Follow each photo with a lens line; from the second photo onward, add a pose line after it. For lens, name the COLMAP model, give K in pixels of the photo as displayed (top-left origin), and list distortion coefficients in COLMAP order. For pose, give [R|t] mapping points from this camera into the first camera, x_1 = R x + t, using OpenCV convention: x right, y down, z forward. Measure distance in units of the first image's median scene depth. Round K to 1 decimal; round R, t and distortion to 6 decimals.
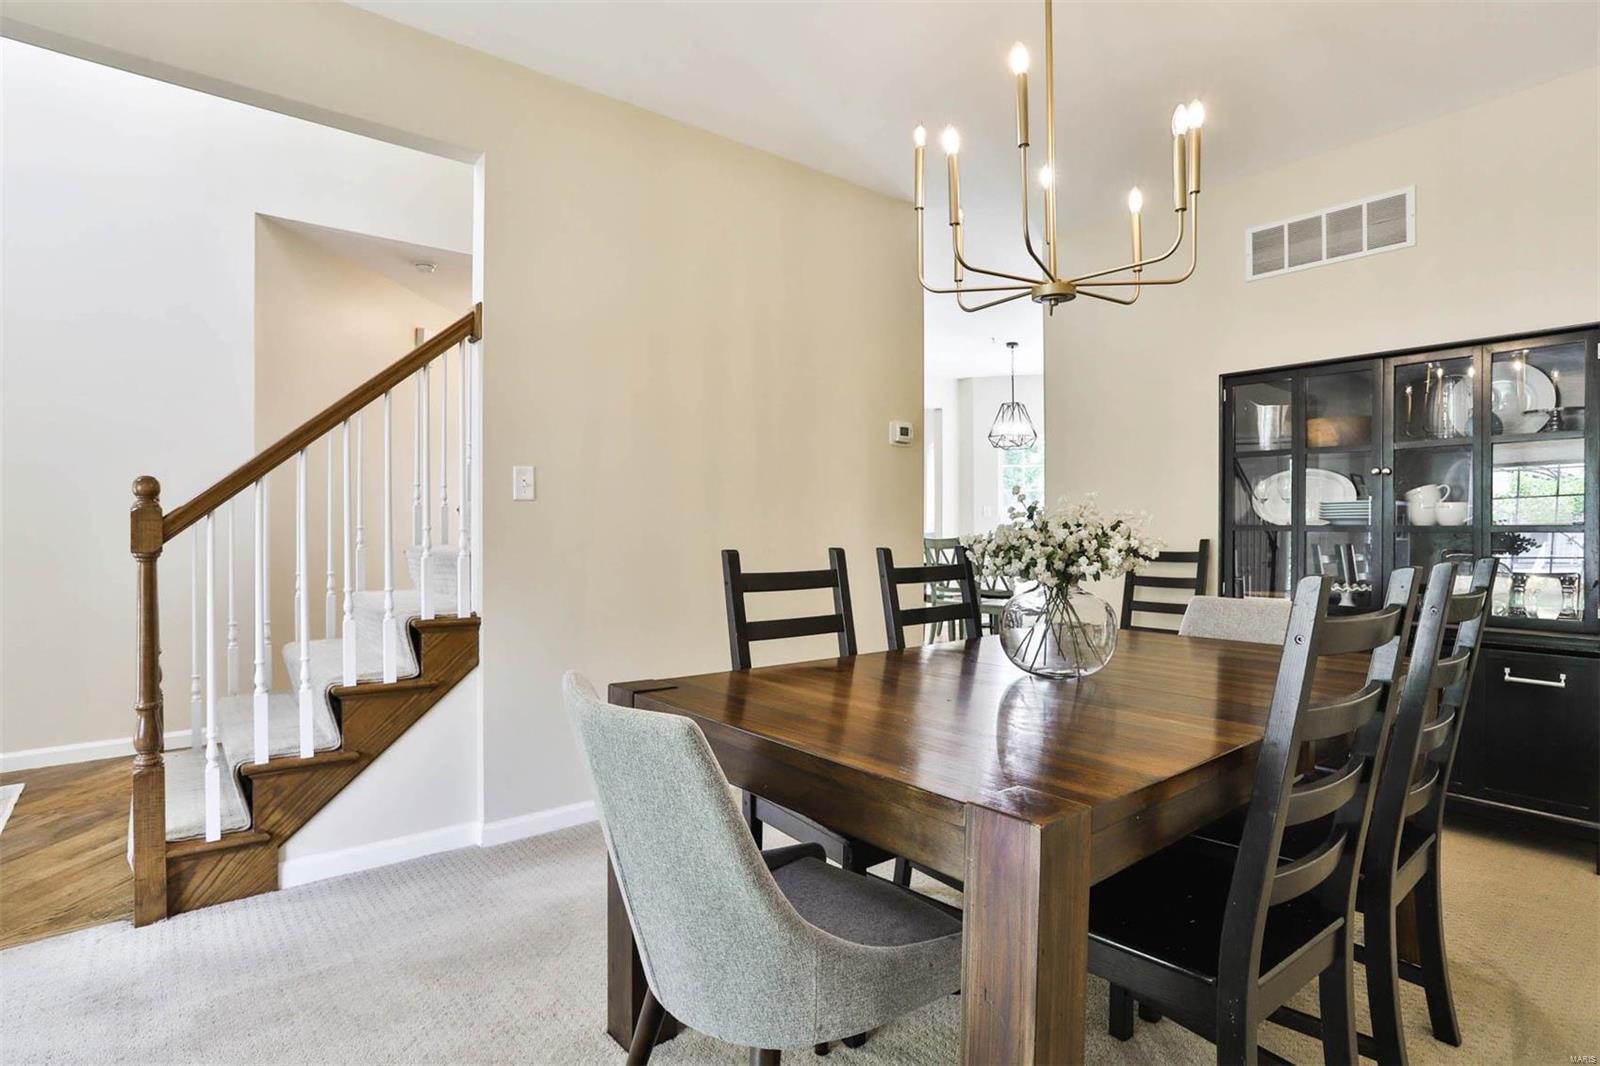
lens RADIAL K [[797.5, 0, 791.4], [0, 797.5, 526.5], [0, 0, 1]] dist [-0.064436, 0.024697]
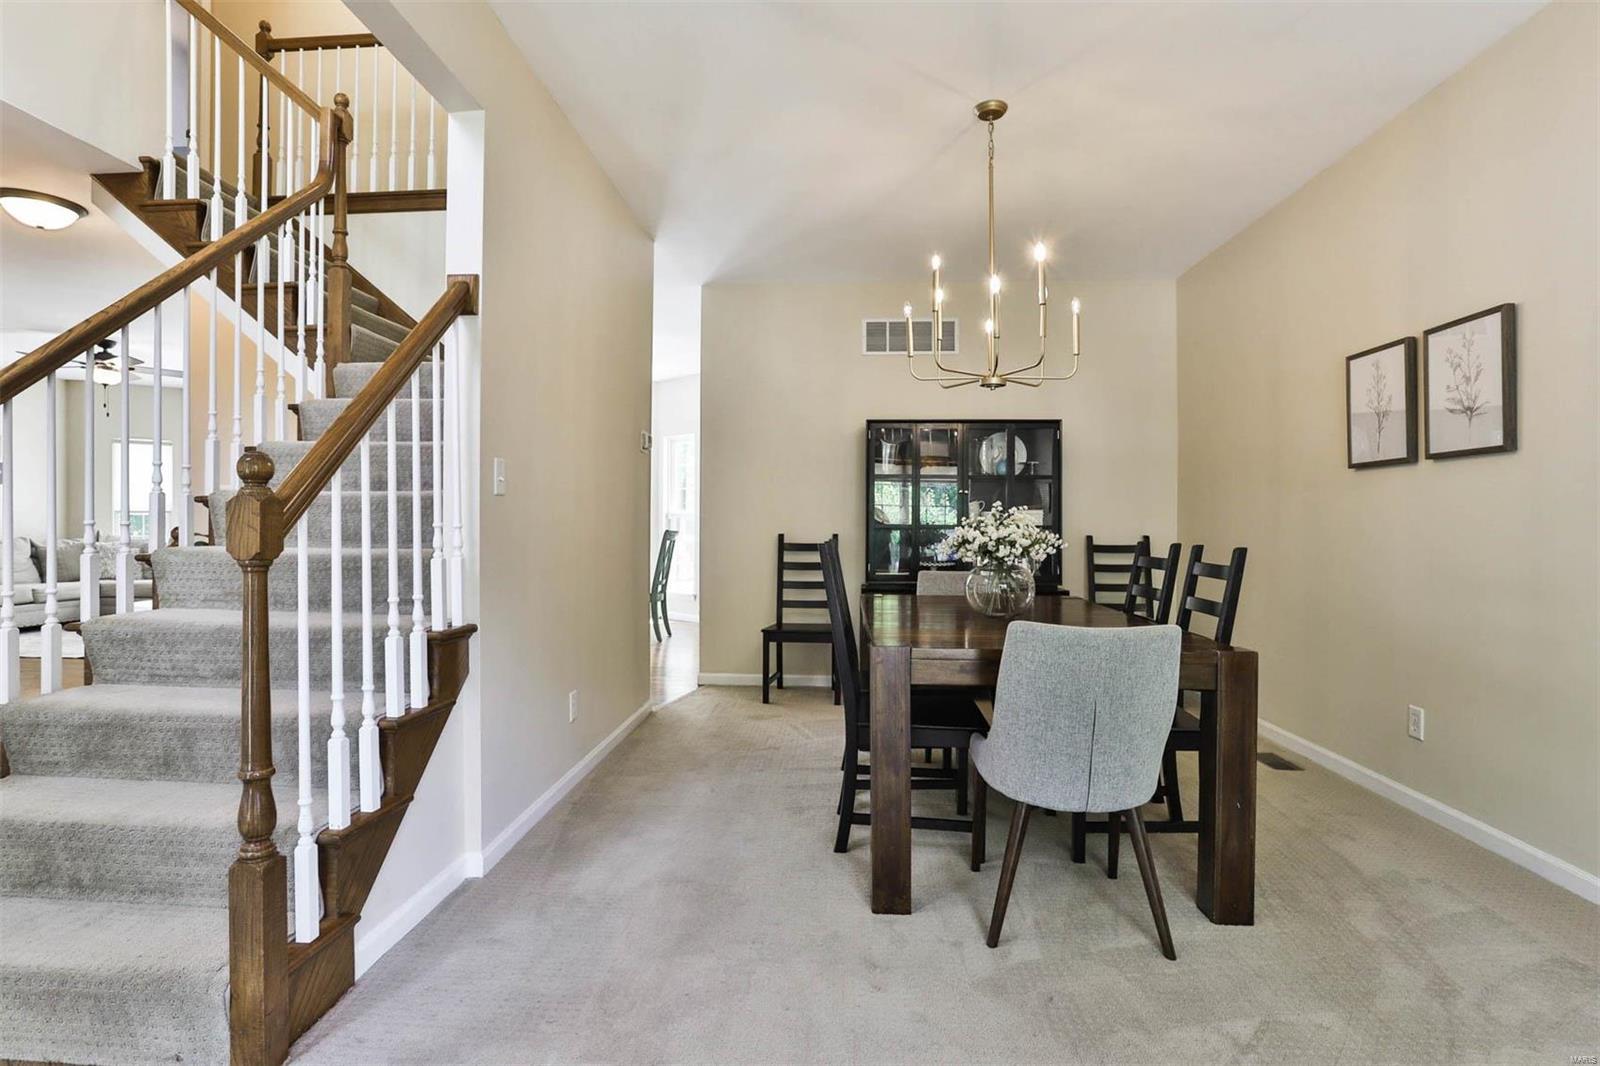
lens RADIAL K [[802.3, 0, 806.5], [0, 802.3, 524.2], [0, 0, 1]] dist [-0.074199, 0.027563]
pose [[0.673797, 0.002521, 0.738912, -0.834937], [-0.001343, 0.999997, -0.002187, 0.001100], [-0.738915, 0.000481, 0.673798, 0.119615]]
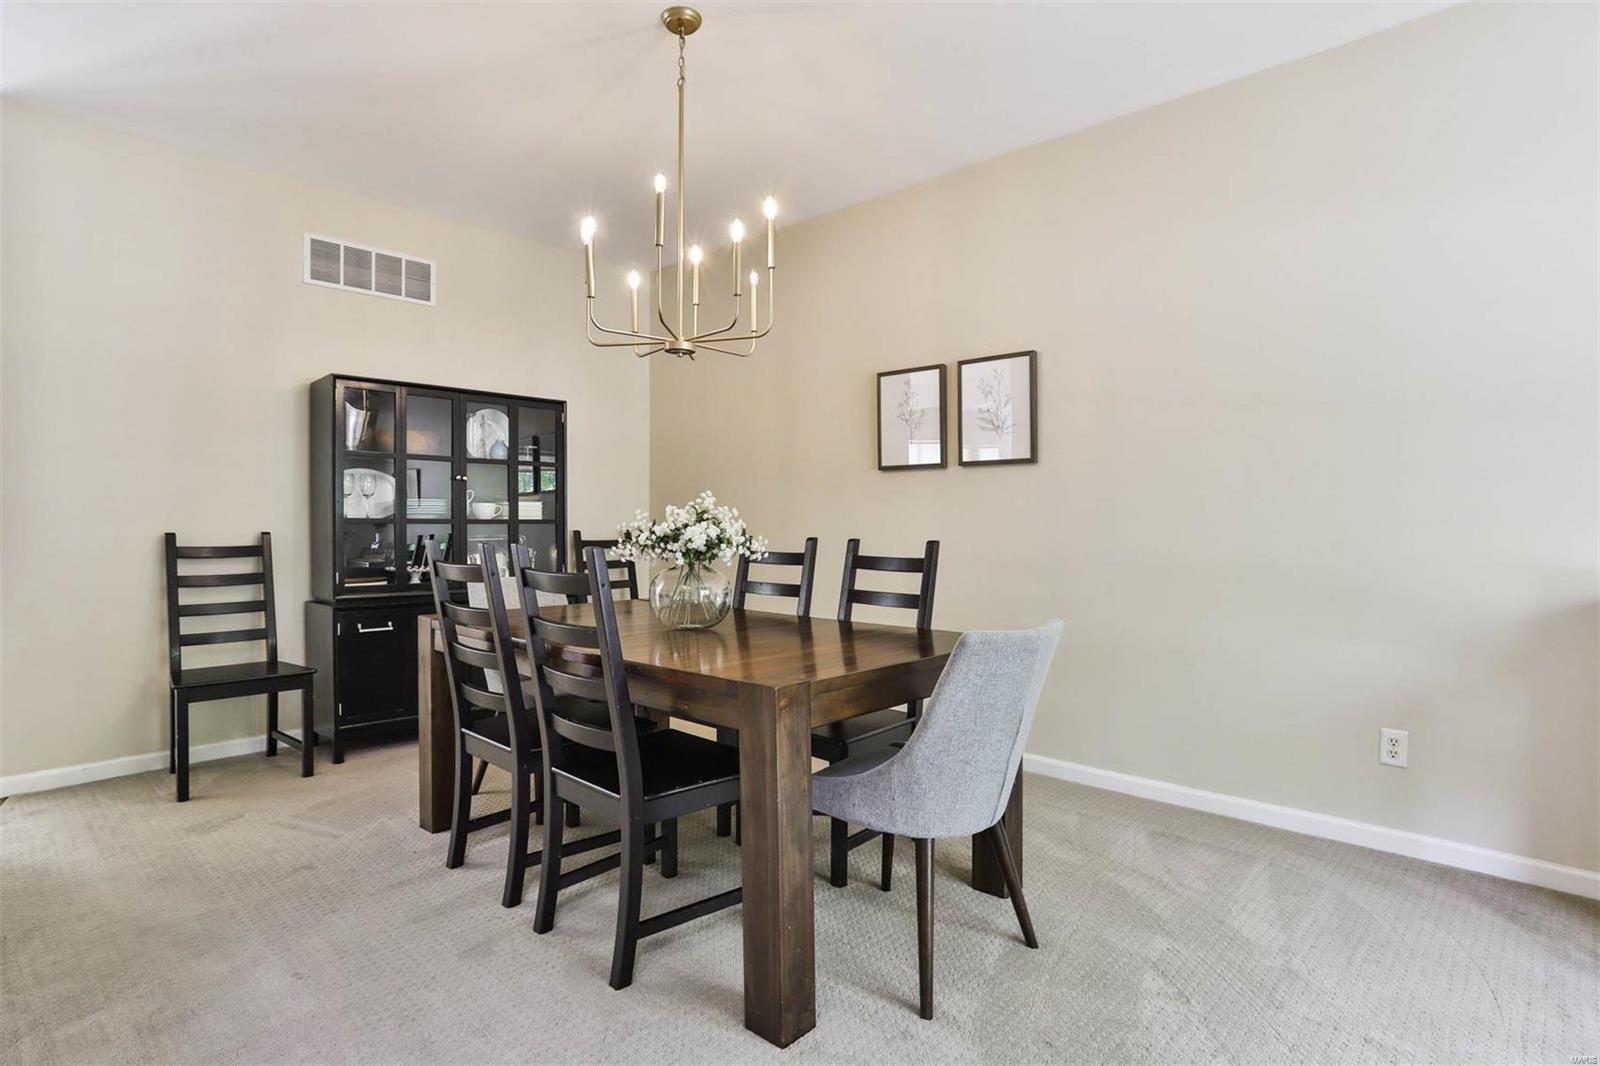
lens RADIAL K [[797.5, 0, 791.4], [0, 797.5, 526.5], [0, 0, 1]] dist [-0.064436, 0.024697]
pose [[-0.132072, -0.008535, 0.991203, -0.764390], [-0.000443, 0.999963, 0.008551, -0.000167], [-0.991240, 0.000690, -0.132071, 0.719161]]
